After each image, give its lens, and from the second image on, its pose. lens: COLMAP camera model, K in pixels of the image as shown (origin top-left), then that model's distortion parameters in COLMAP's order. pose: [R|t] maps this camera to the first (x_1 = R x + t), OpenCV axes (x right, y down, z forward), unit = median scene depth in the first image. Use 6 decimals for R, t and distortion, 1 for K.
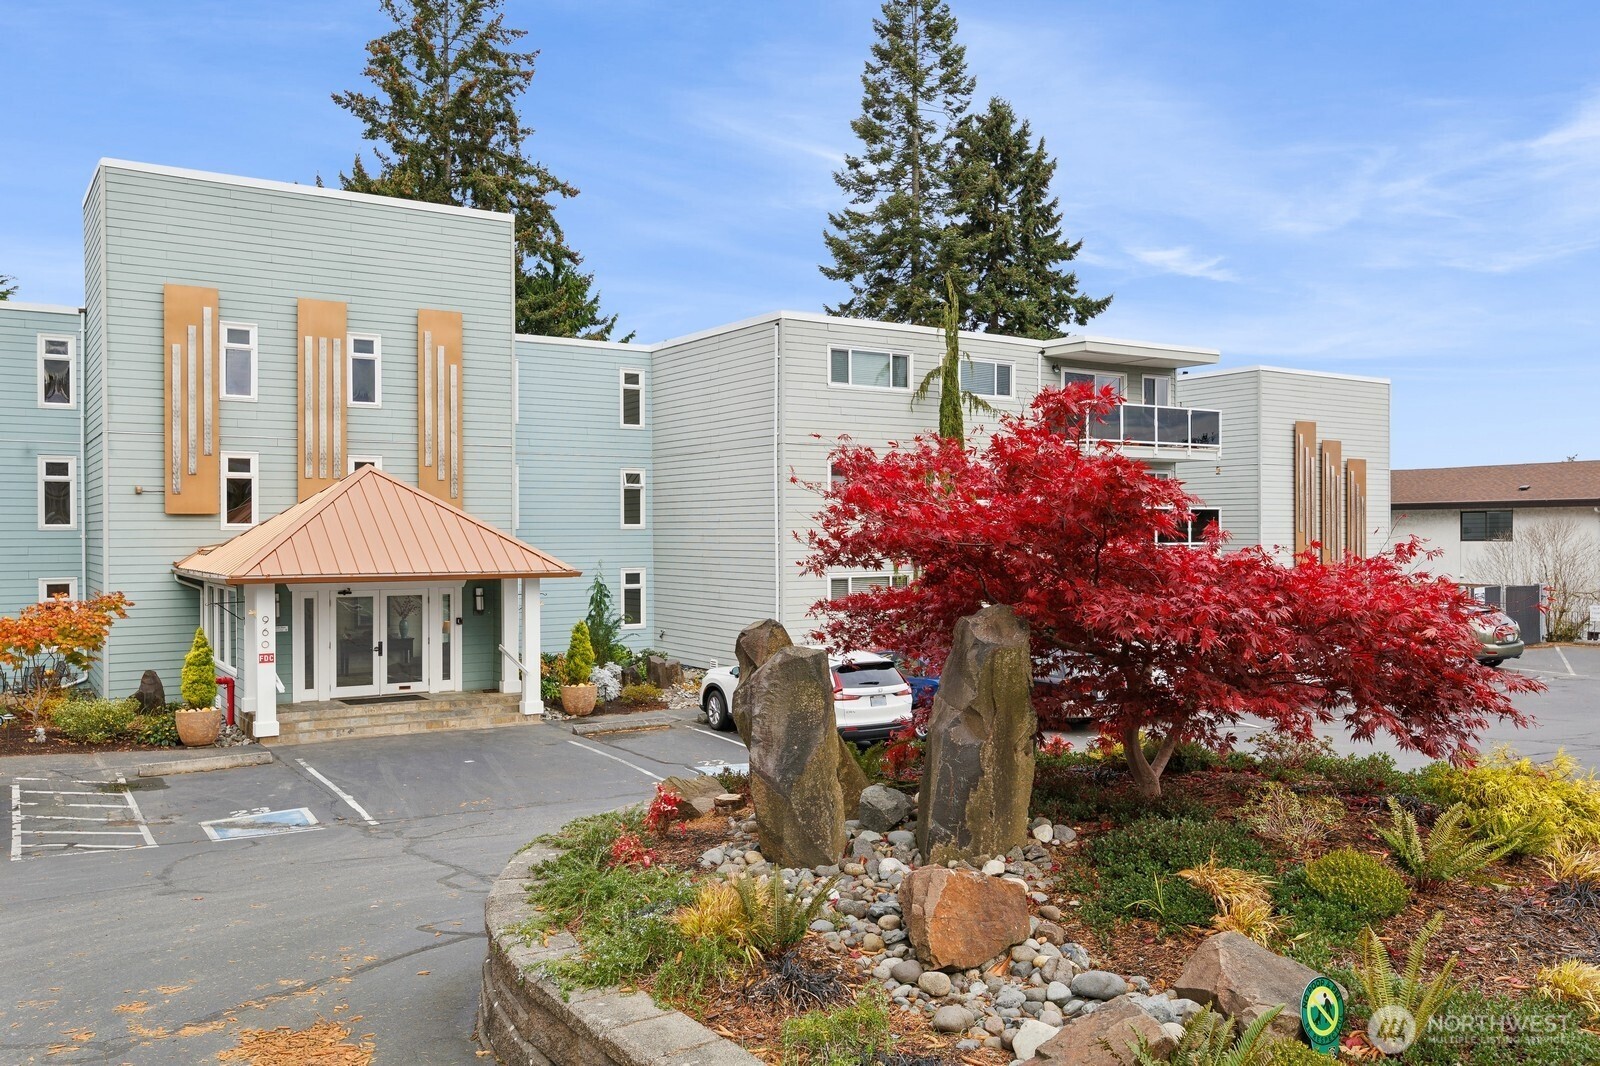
lens RADIAL K [[1237.3, 0, 797.8], [0, 1237.3, 541.2], [0, 0, 1]] dist [-0.010673, -0.005793]
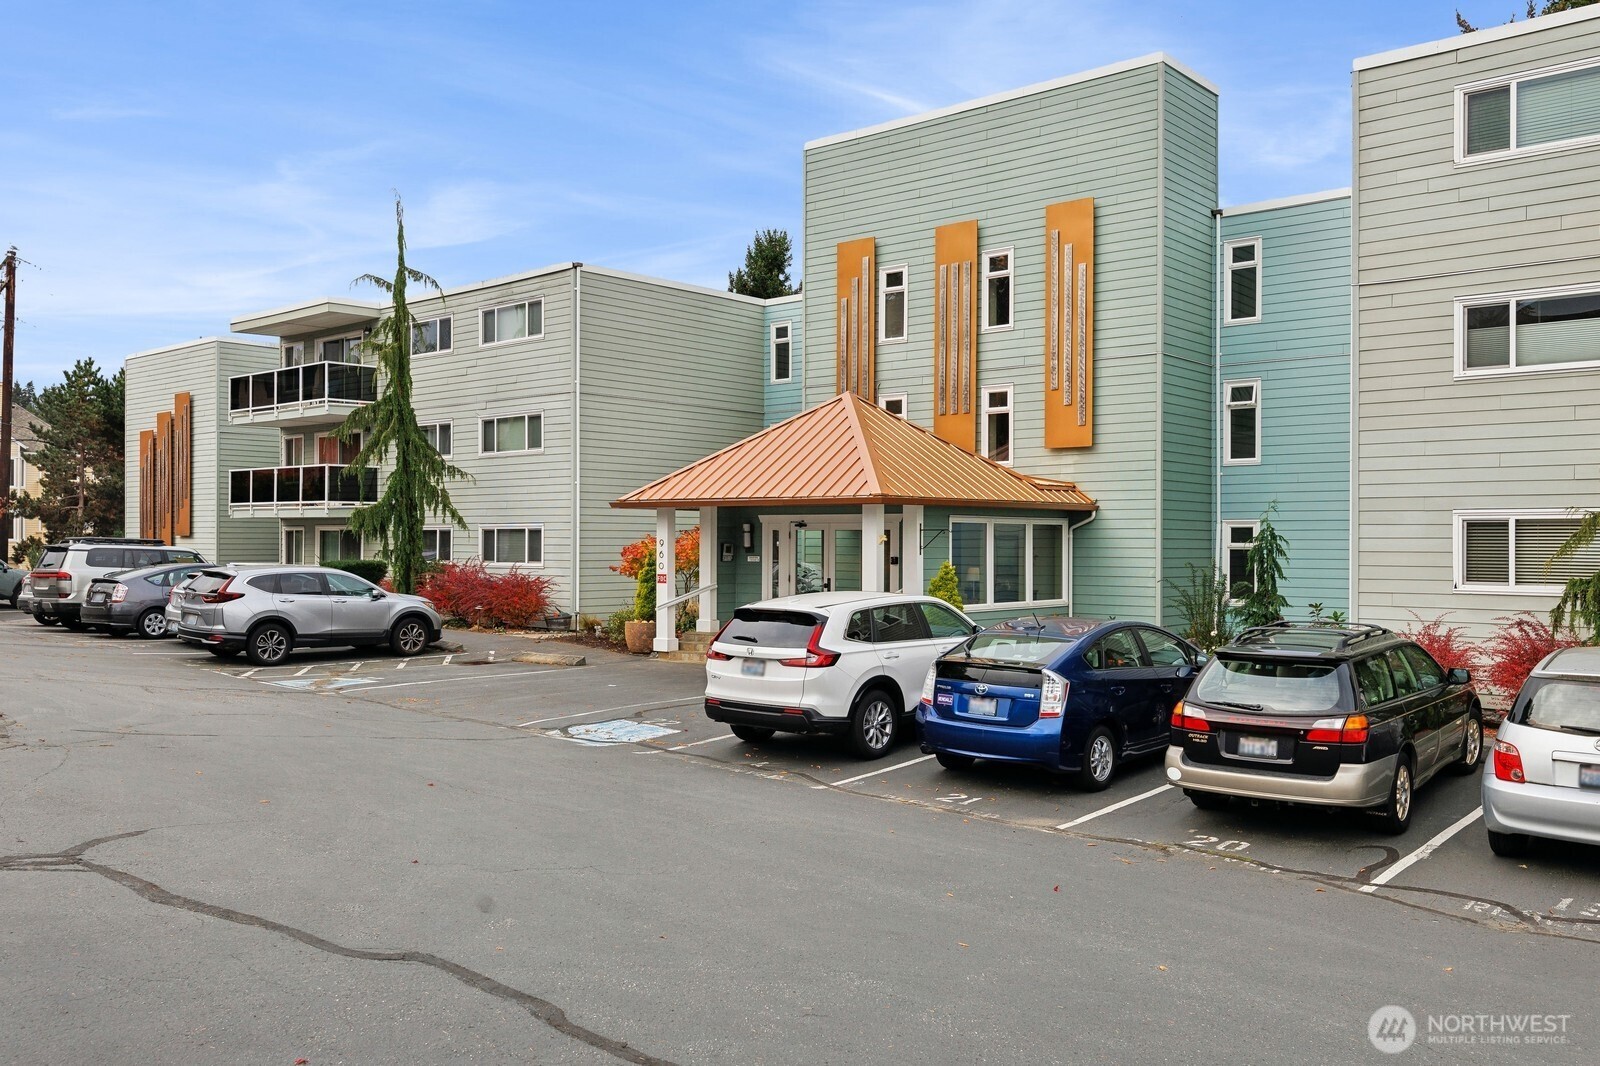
lens RADIAL K [[1319.7, 0, 800.0], [0, 1319.7, 533.4], [0, 0, 1]] dist [-0.000838, -0.004796]
pose [[0.272251, -0.001198, -0.962226, 0.564218], [-0.011320, 0.999926, -0.004448, 0.047120], [0.962160, 0.012104, 0.272217, 0.638746]]
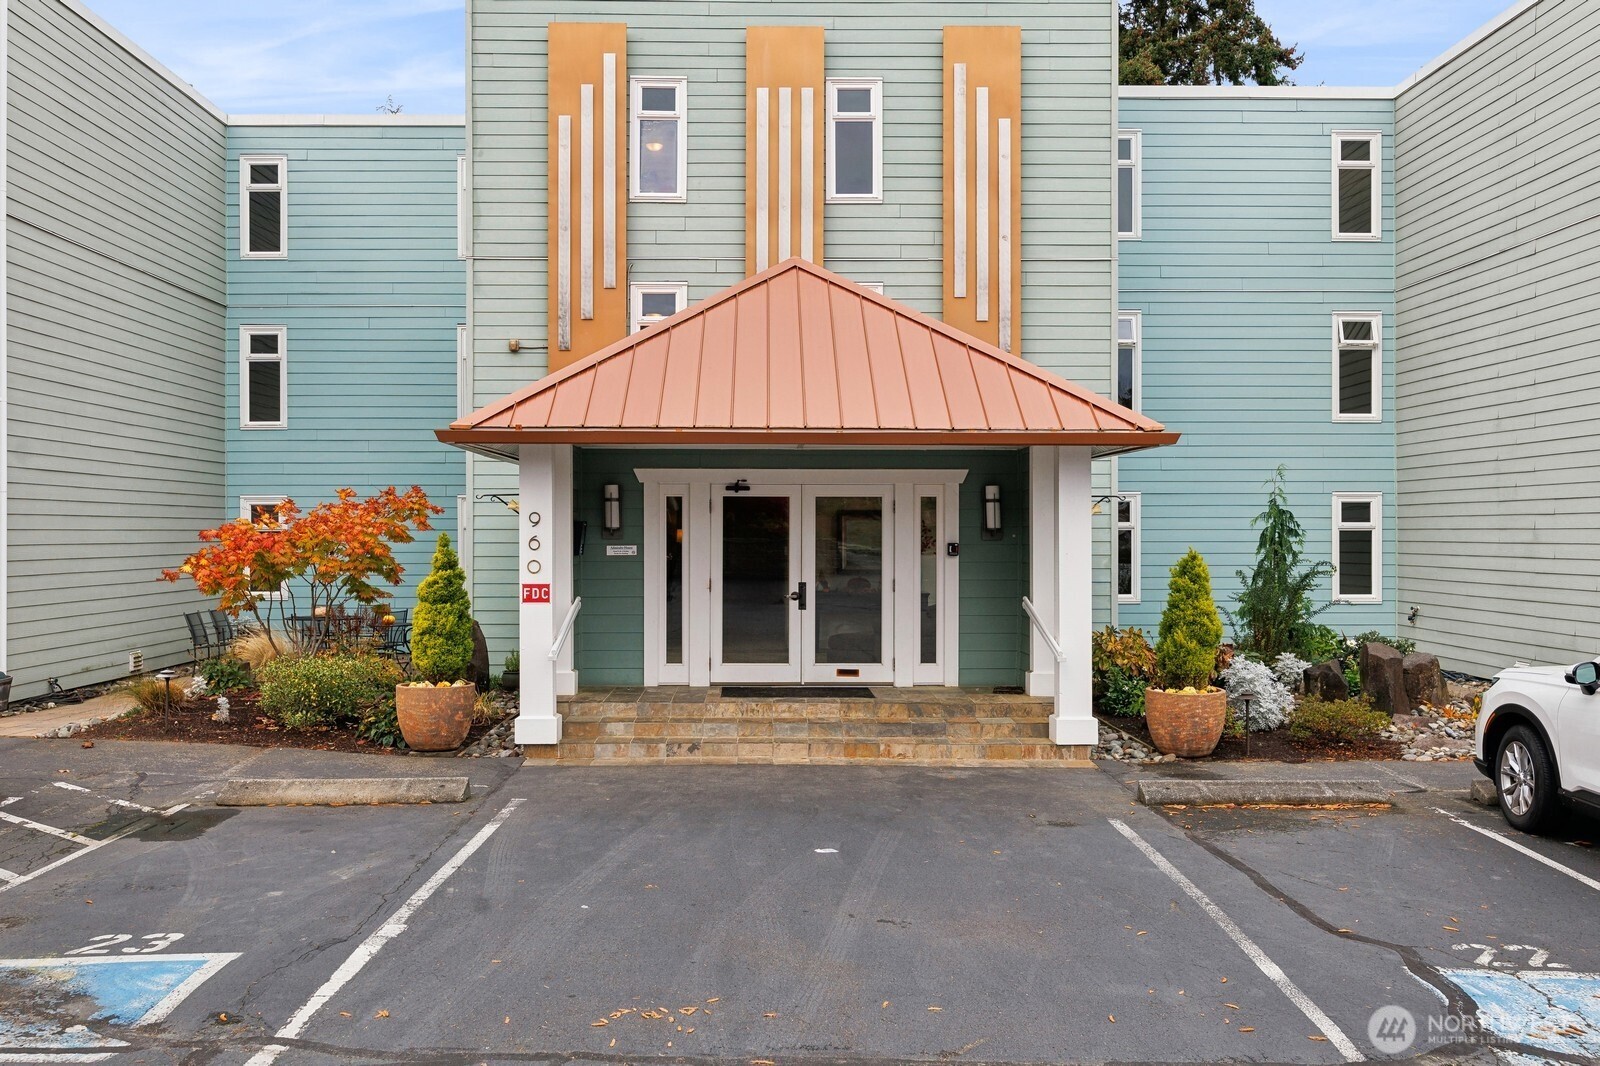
lens RADIAL K [[1358.0, 0, 779.9], [0, 1358.0, 527.0], [0, 0, 1]] dist [-0.006943, 0.004119]
pose [[0.840410, 0.001649, -0.541948, -0.028060], [-0.006748, 0.999950, -0.007423, 0.056149], [0.541909, 0.009895, 0.840379, 0.458578]]
